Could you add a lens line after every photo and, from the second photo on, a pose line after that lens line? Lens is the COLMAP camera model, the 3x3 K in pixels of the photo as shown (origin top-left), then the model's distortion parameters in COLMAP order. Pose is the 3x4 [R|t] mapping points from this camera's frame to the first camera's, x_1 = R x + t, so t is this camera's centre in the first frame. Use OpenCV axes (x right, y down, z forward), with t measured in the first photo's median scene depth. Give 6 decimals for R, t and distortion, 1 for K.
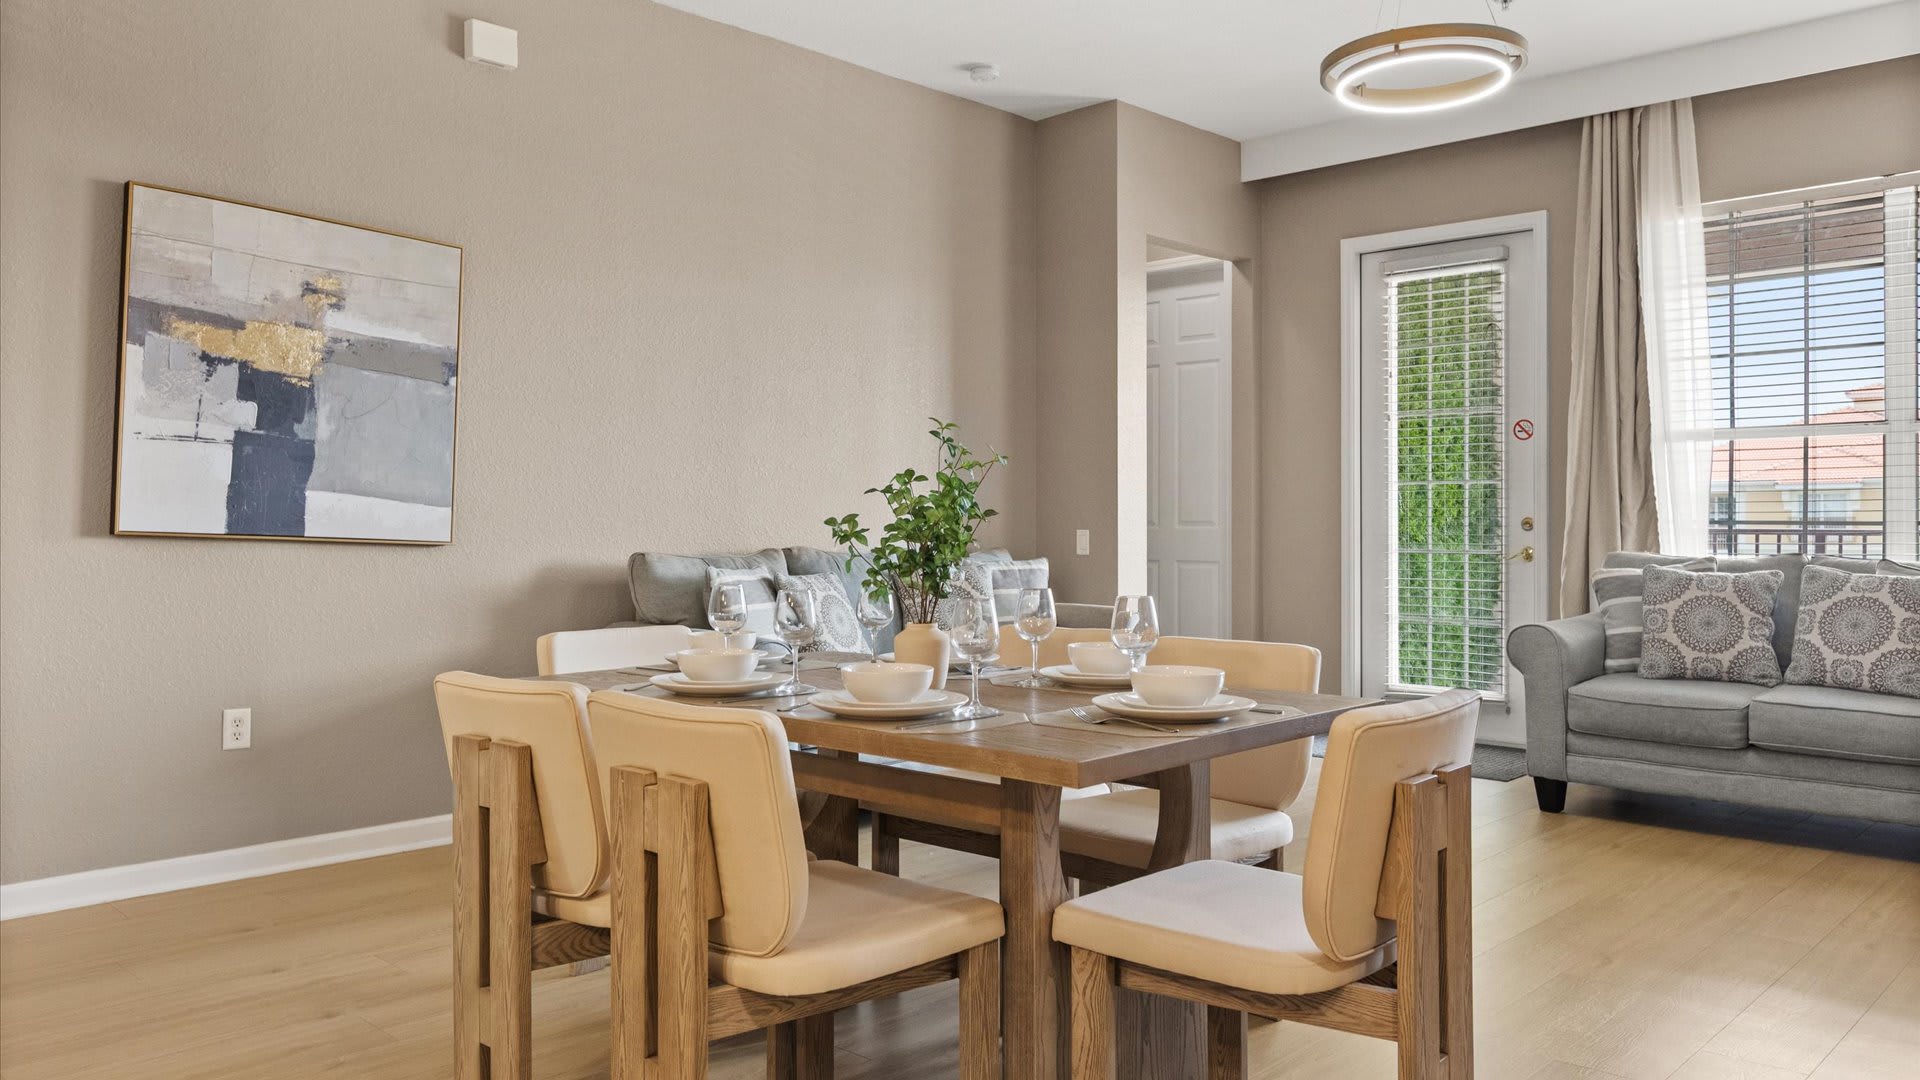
lens RADIAL K [[1388.4, 0, 941.5], [0, 1388.4, 529.3], [0, 0, 1]] dist [-0.013423, -0.003878]
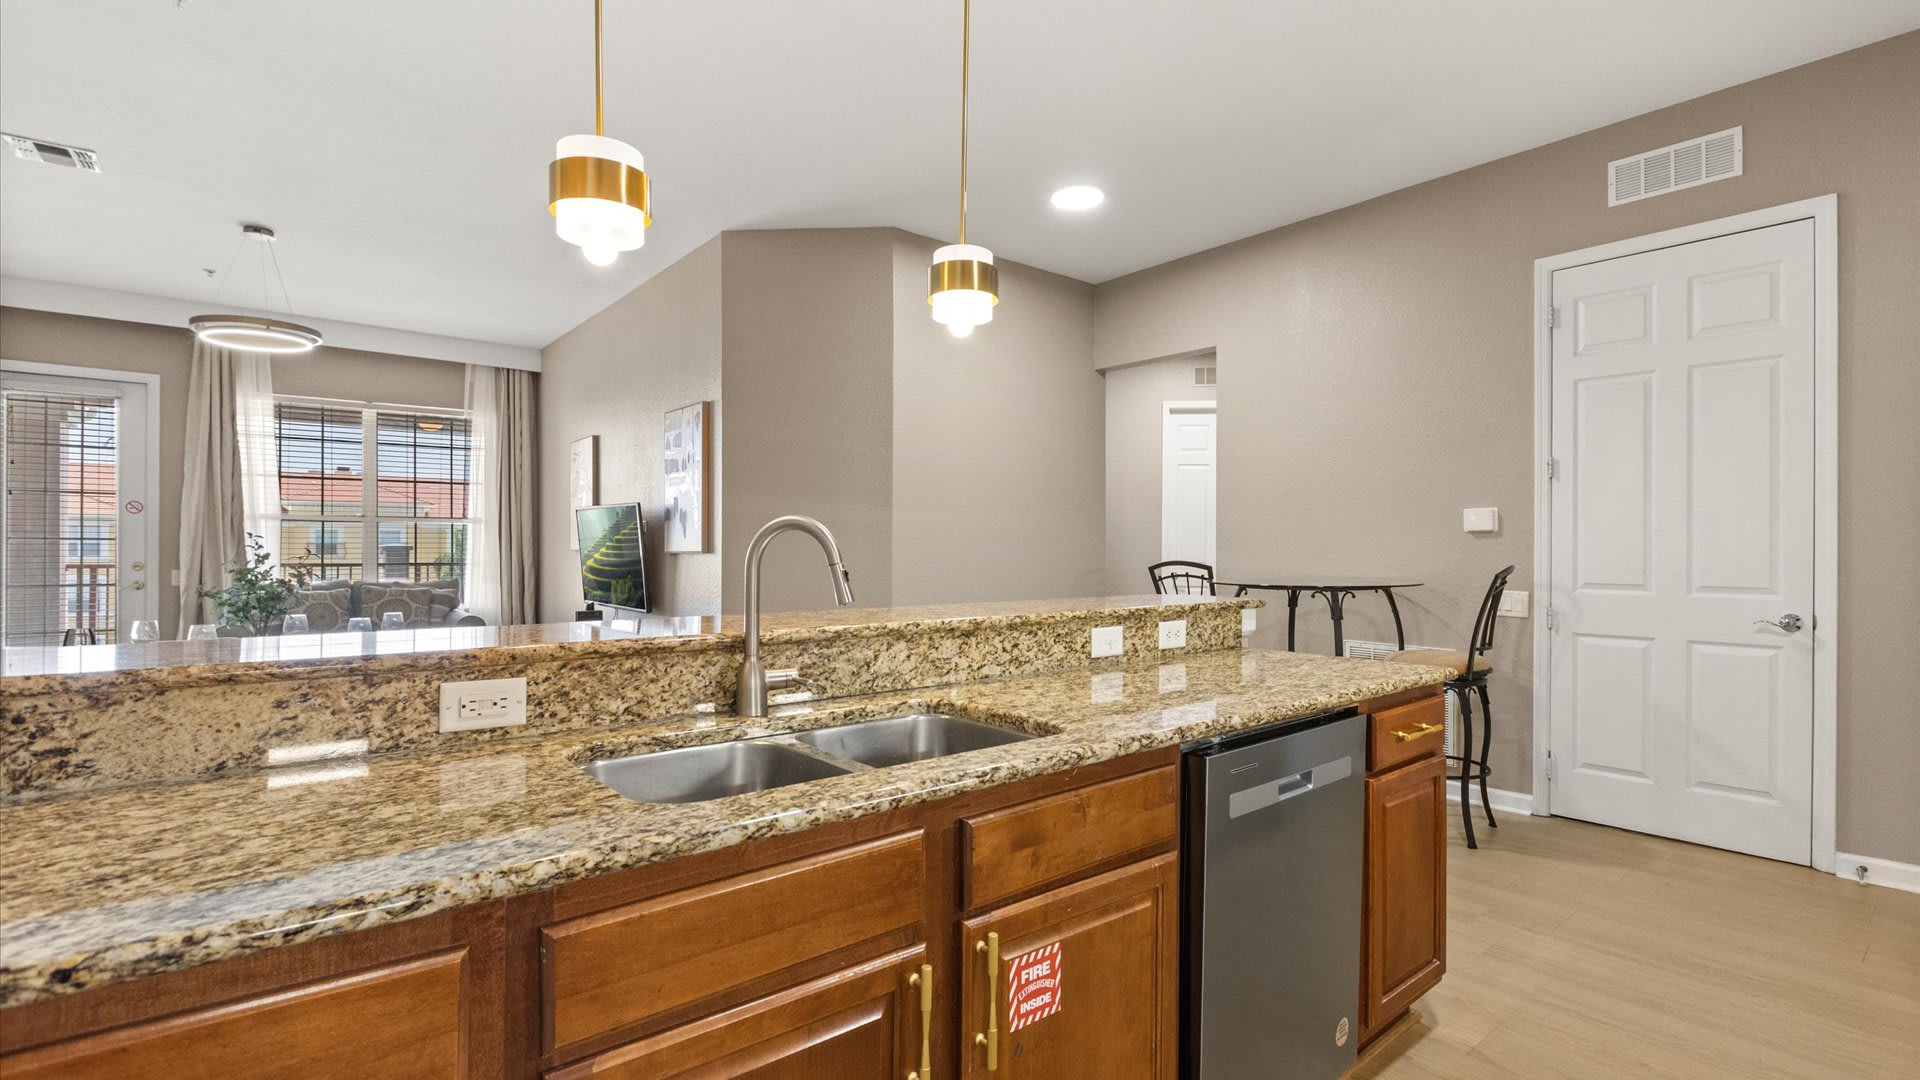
lens RADIAL K [[877.3, 0, 972.8], [0, 877.3, 543.7], [0, 0, 1]] dist [-0.004133, -0.000978]
pose [[0.102132, 0.005316, 0.994757, -0.592102], [0.001247, 0.999984, -0.005472, -0.028347], [-0.994770, 0.001799, 0.102124, -0.077517]]
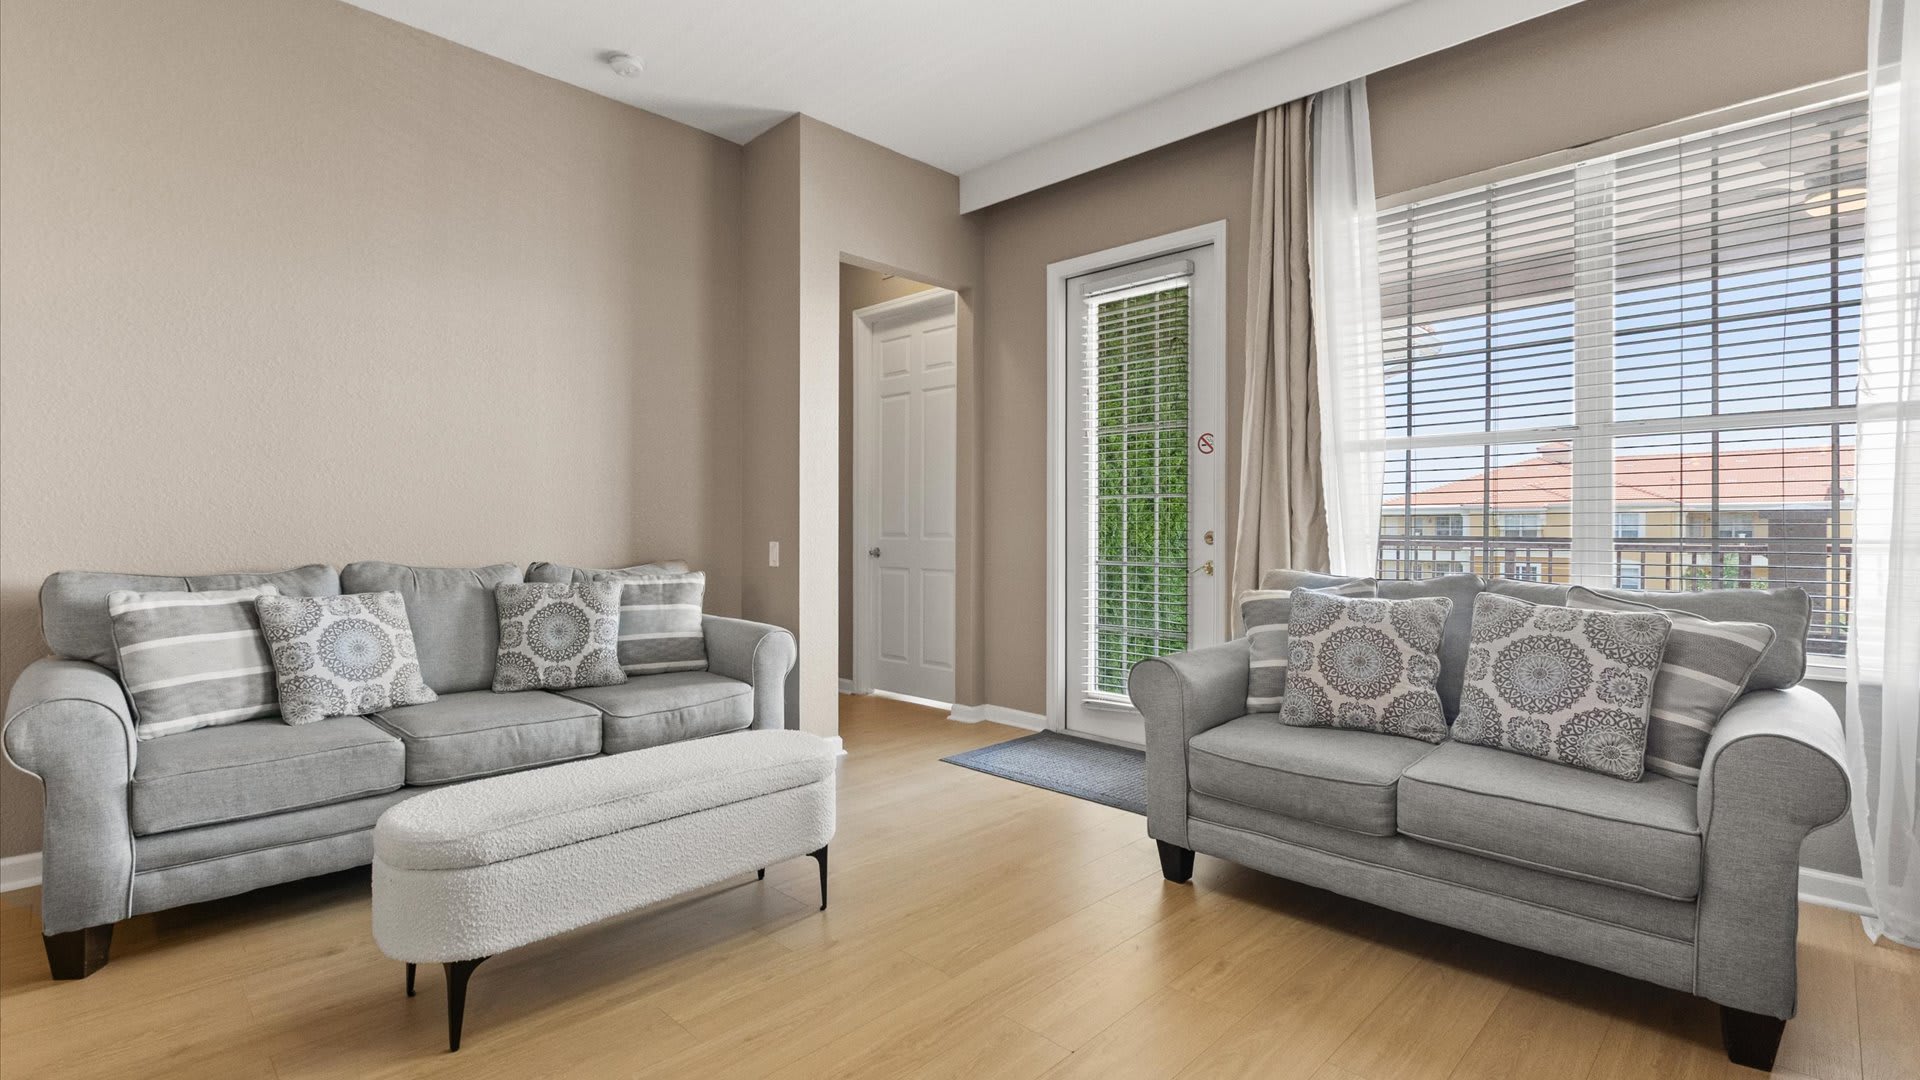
lens RADIAL K [[875.8, 0, 963.6], [0, 875.8, 535.1], [0, 0, 1]] dist [0.000392, -0.000306]
pose [[0.999994, 0.003081, -0.001512, 0.302493], [-0.003081, 0.999995, -0.000003, -0.006269], [0.001512, 0.000008, 0.999999, 0.452181]]
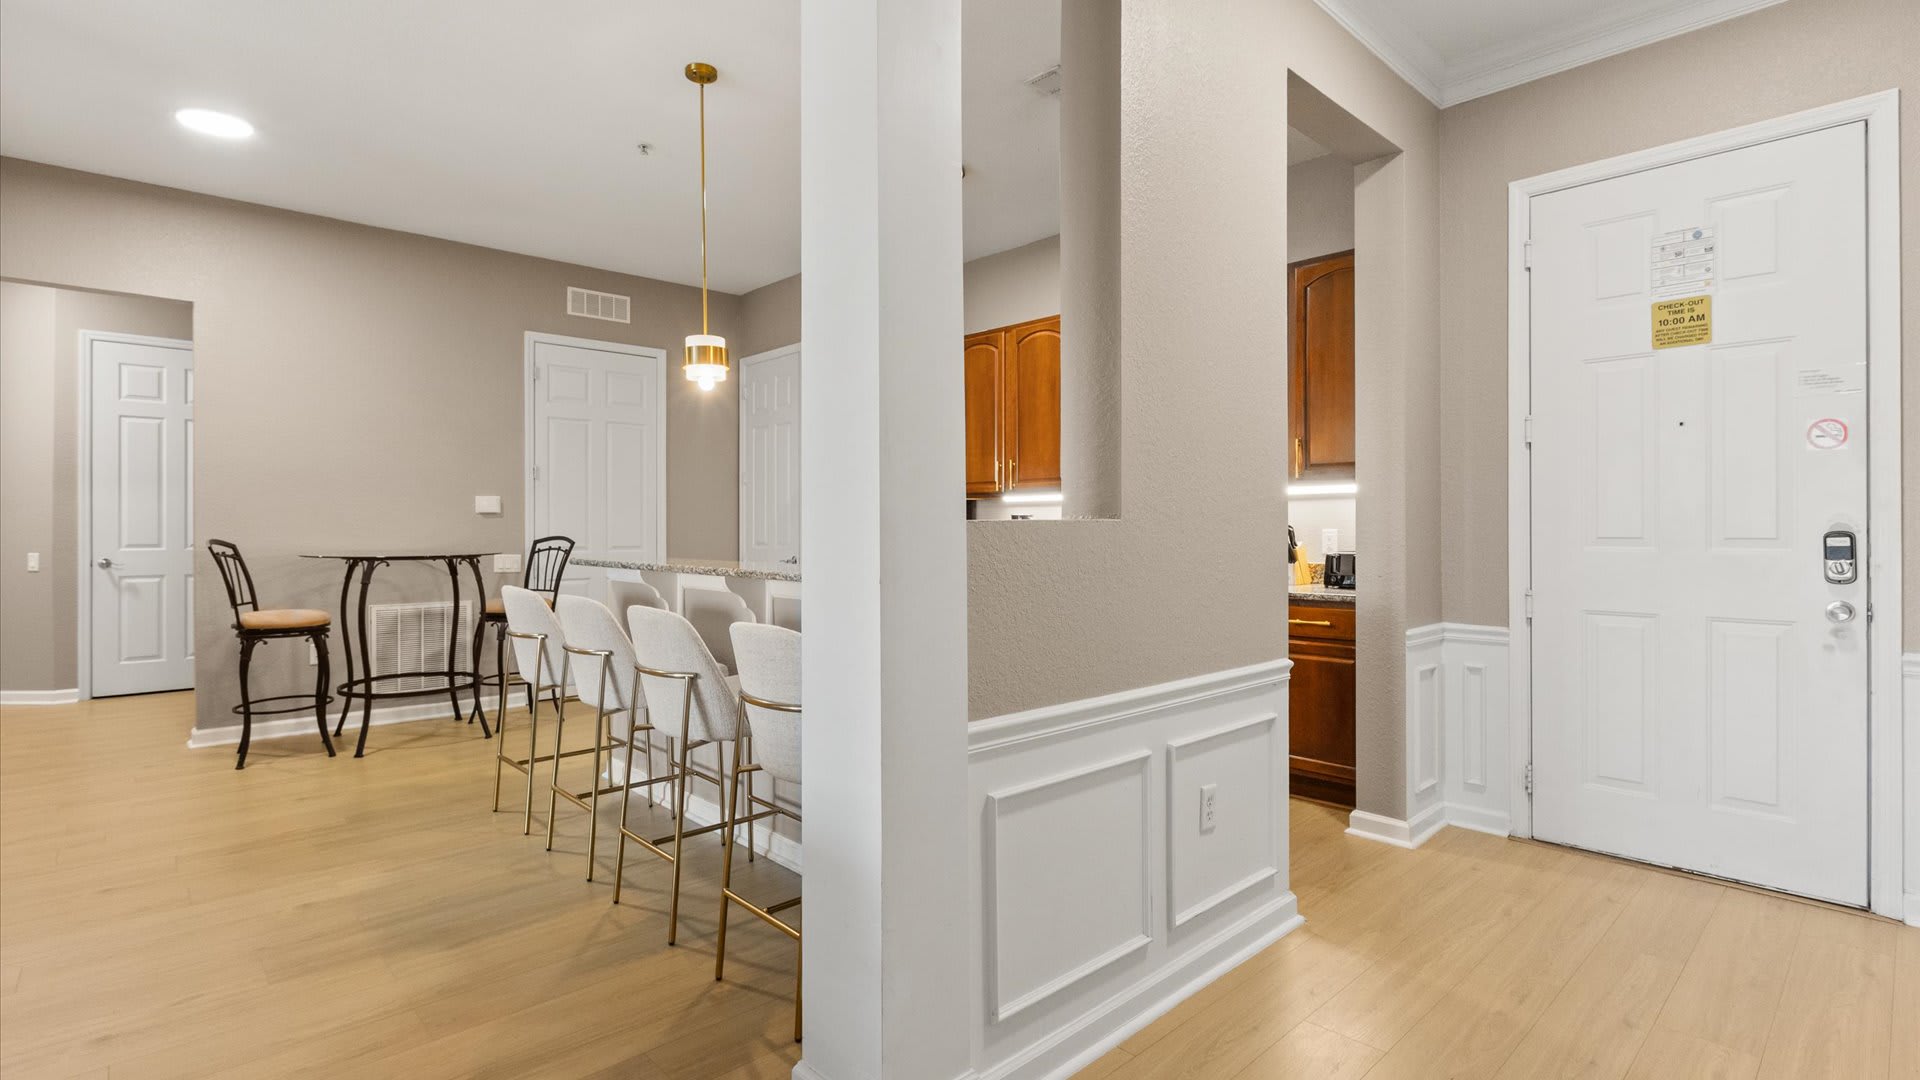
lens RADIAL K [[902.6, 0, 952.7], [0, 902.6, 529.4], [0, 0, 1]] dist [-0.001220, -0.000156]
pose [[-0.998737, 0.001877, 0.050210, -0.395861], [0.002085, 0.999989, 0.004095, -0.026413], [-0.050202, 0.004195, -0.998730, 0.641320]]
